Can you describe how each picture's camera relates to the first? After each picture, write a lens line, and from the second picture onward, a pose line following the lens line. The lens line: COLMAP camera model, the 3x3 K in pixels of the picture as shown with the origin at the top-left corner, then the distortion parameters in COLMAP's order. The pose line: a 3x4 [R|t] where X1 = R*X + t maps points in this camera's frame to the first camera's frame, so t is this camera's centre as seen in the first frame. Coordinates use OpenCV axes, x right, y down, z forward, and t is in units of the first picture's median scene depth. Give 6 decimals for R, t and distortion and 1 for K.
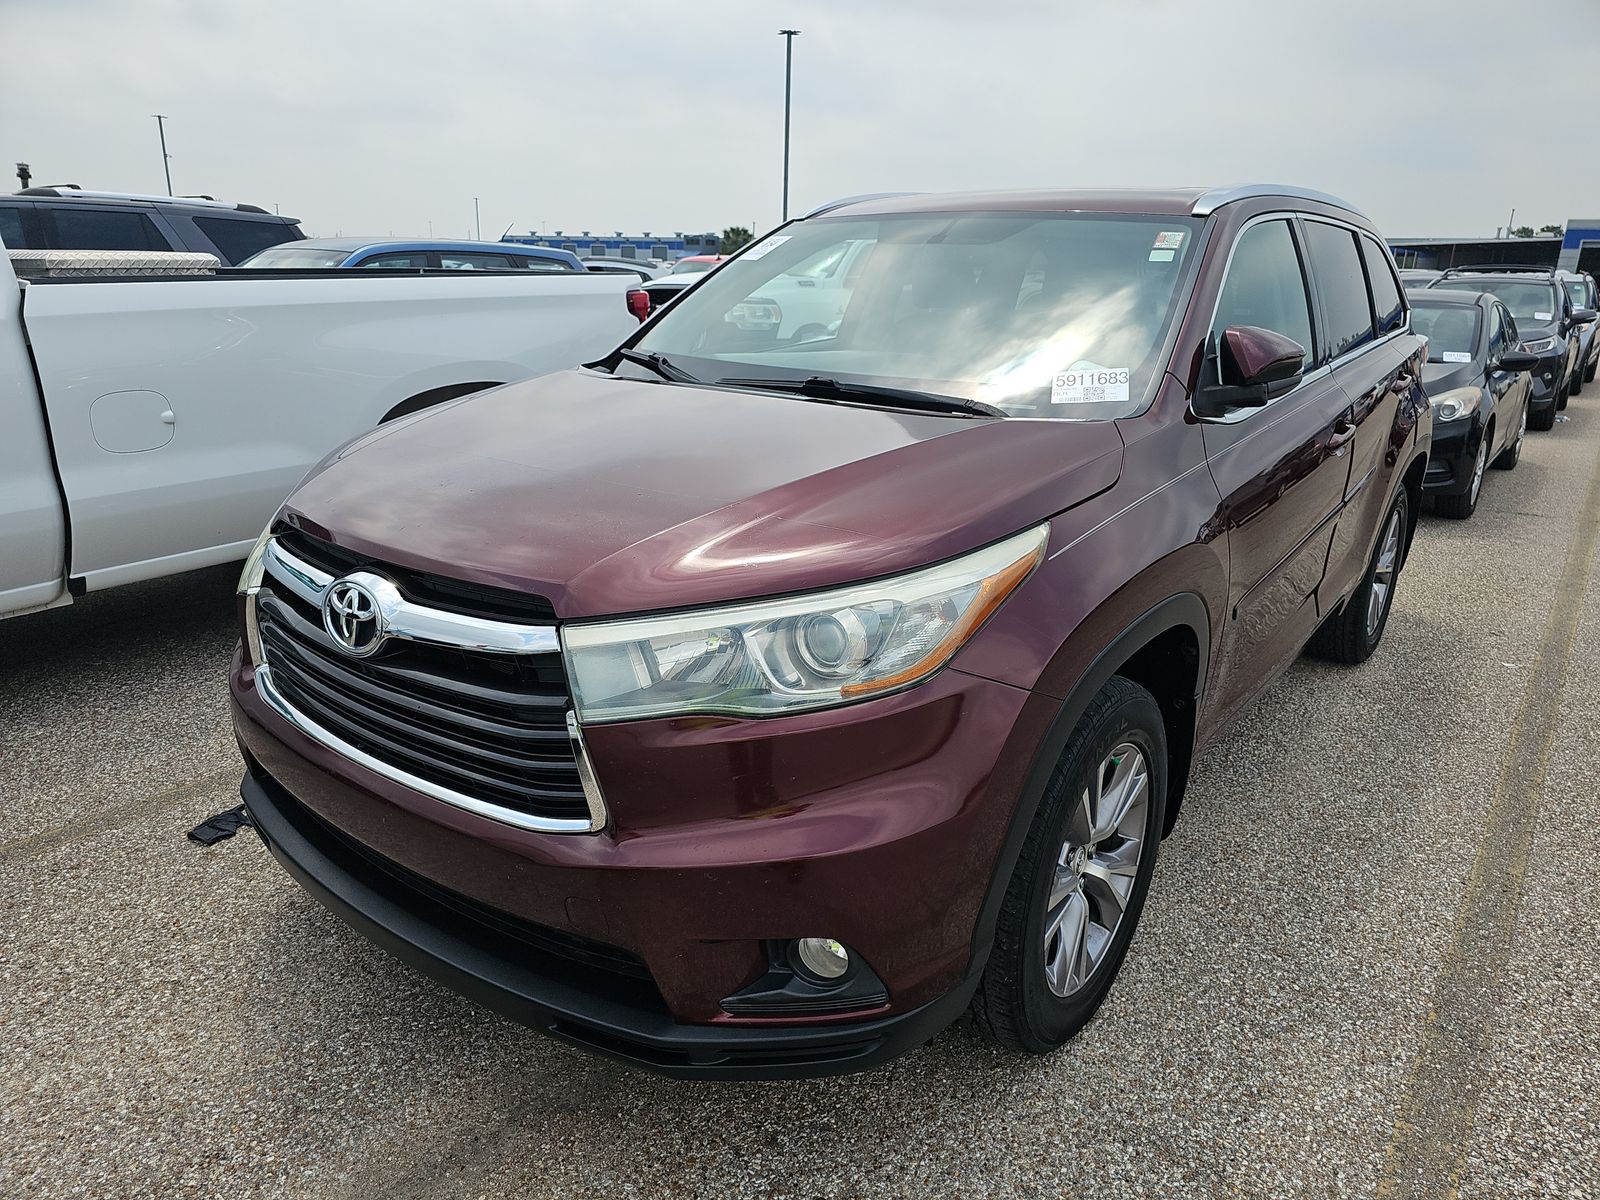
lens RADIAL K [[1075.0, 0, 805.3], [0, 1075.0, 593.1], [0, 0, 1]] dist [0.024231, 0.000250]
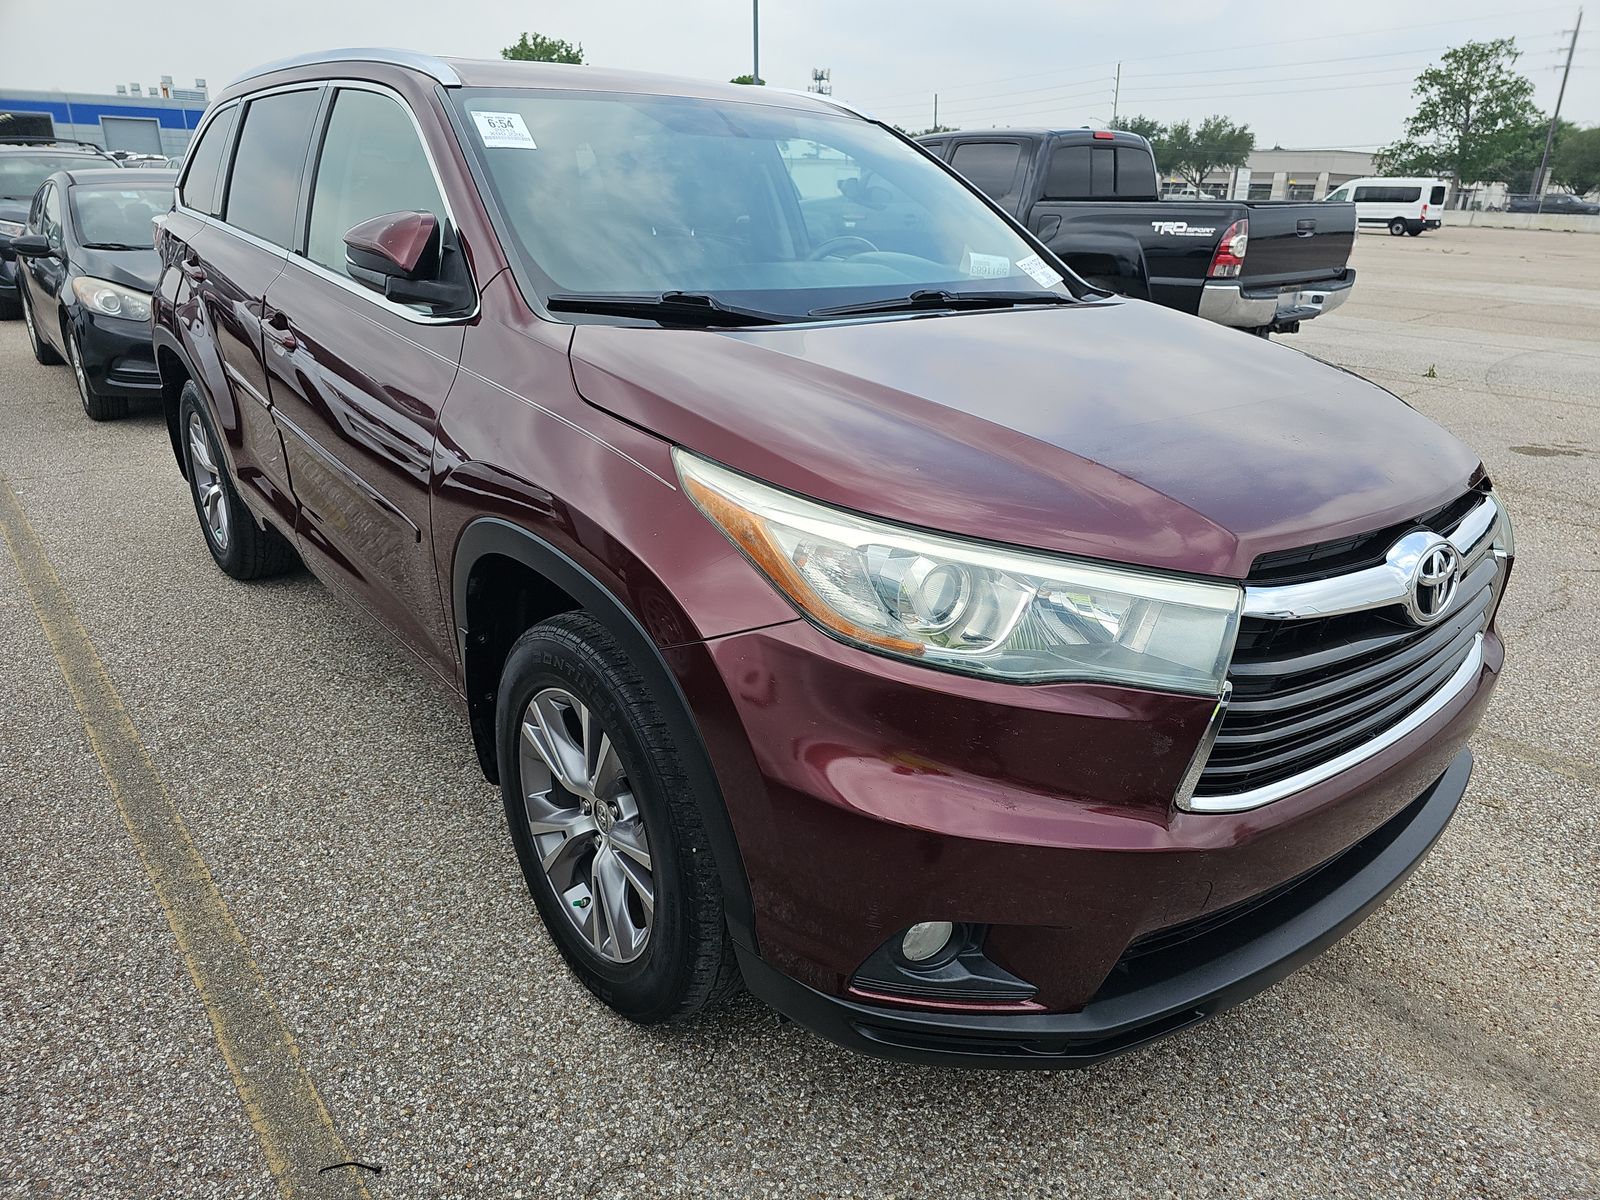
lens RADIAL K [[1090.6, 0, 800.0], [0, 1090.6, 600.0], [0, 0, 1]] dist [0.017119, -0.002707]
pose [[0.219655, -0.358555, 0.907298, -1.179272], [0.256361, 0.918541, 0.300934, -0.323876], [-0.941292, 0.166494, 0.293681, 1.048757]]
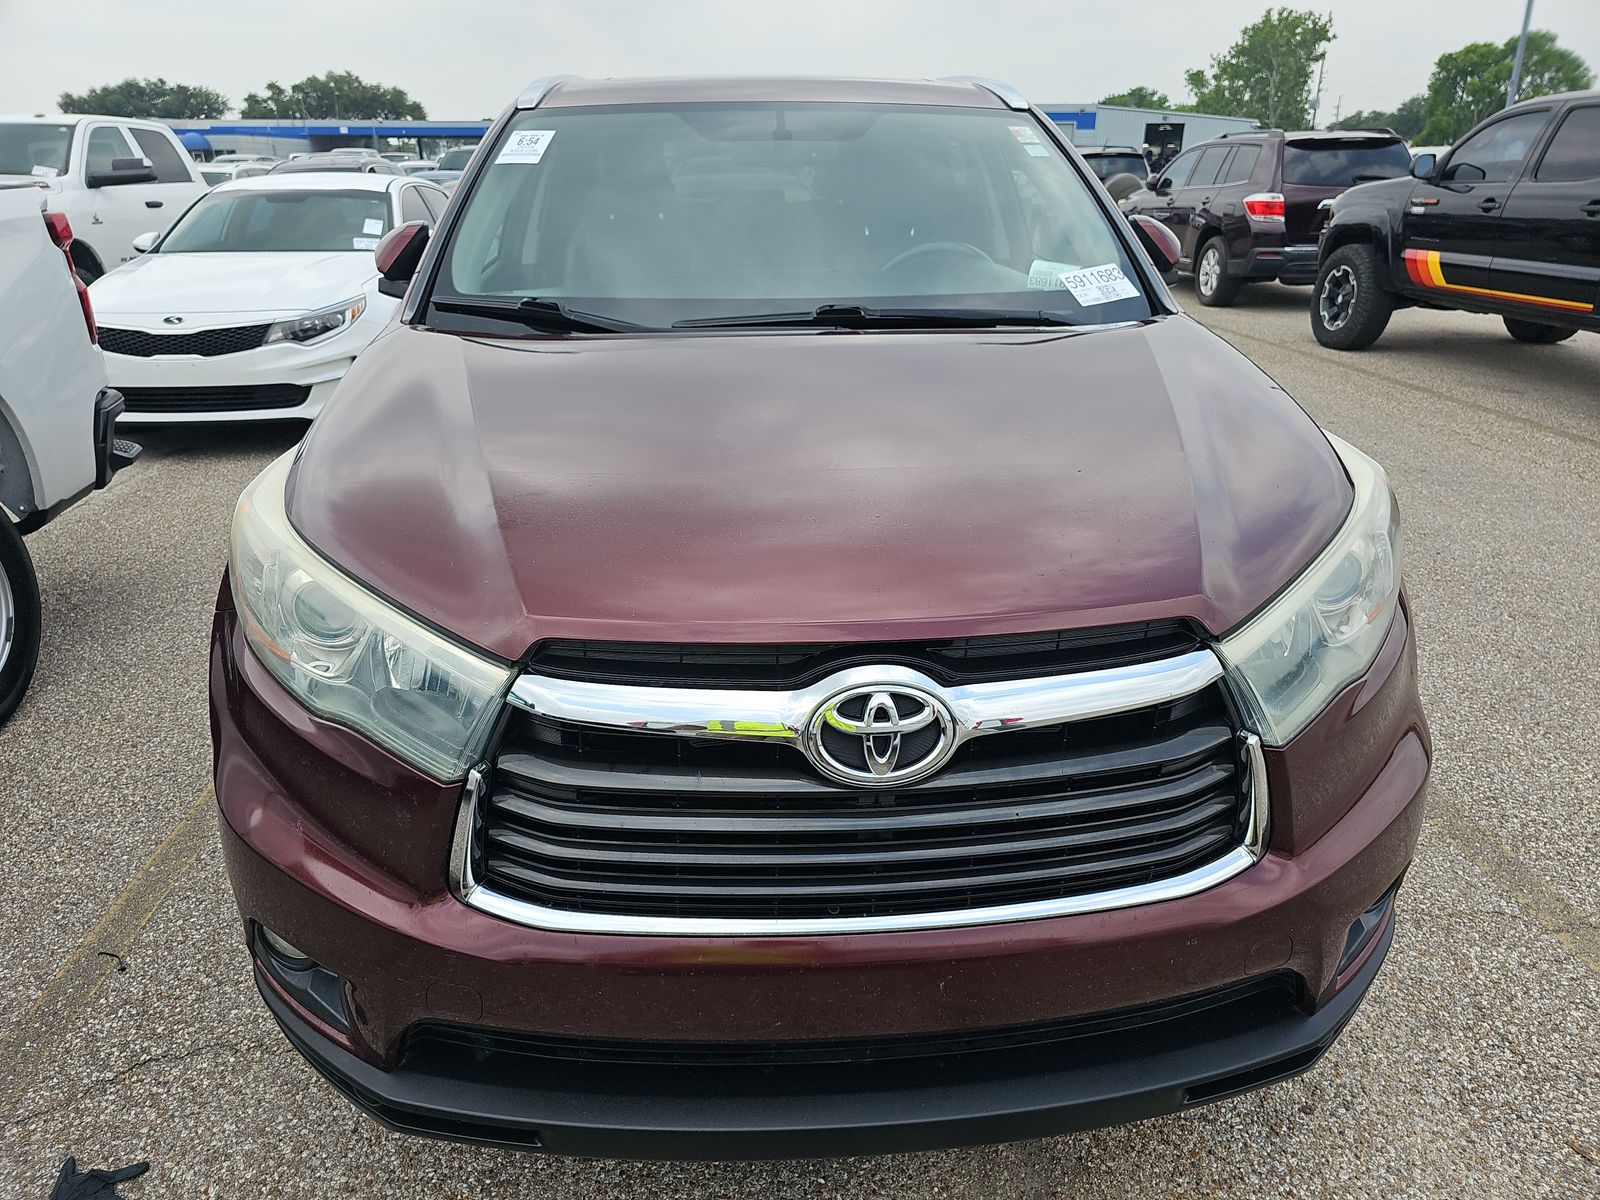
lens RADIAL K [[1075.0, 0, 805.3], [0, 1075.0, 593.1], [0, 0, 1]] dist [0.024231, 0.000250]
pose [[0.743795, -0.268588, 0.612070, -0.714249], [0.209477, 0.963250, 0.168133, -0.156185], [-0.634735, 0.003158, 0.772724, 0.429321]]
